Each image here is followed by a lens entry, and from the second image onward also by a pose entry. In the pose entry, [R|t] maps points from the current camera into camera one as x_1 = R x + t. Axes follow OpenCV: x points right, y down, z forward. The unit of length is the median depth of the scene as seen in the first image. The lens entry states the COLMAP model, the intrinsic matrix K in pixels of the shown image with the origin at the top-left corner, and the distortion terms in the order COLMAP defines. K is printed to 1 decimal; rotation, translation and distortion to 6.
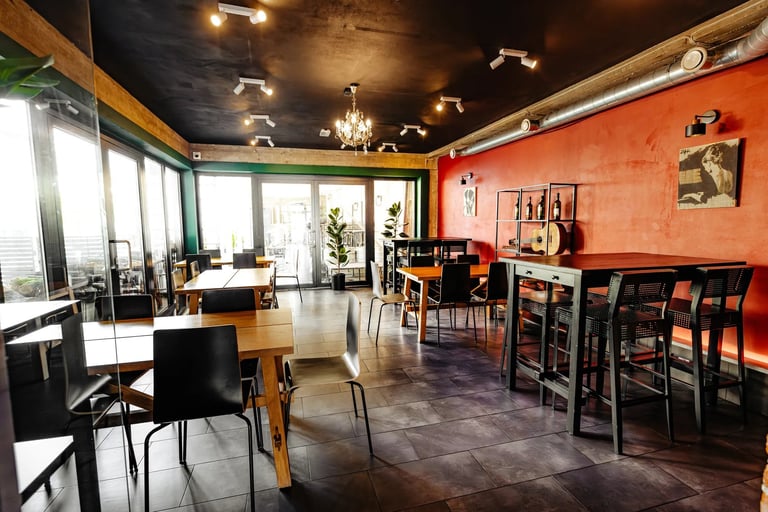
lens RADIAL K [[353.5, 0, 383.8], [0, 353.5, 256.4], [0, 0, 1]] dist [-0.000797, -0.000095]
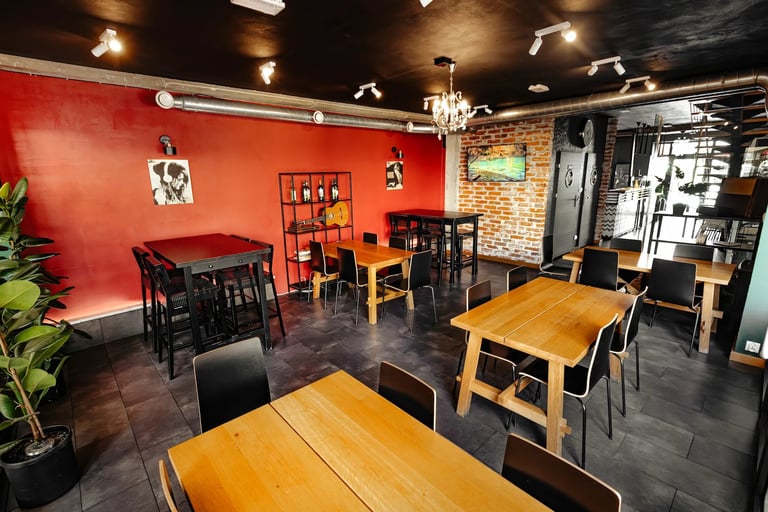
lens RADIAL K [[353.5, 0, 383.7], [0, 353.5, 254.6], [0, 0, 1]] dist [-0.000797, -0.000095]
pose [[-0.454277, -0.184961, 0.871448, -1.168129], [0.110465, 0.958965, 0.261121, -0.334380], [-0.883985, 0.214886, -0.415204, 2.092730]]
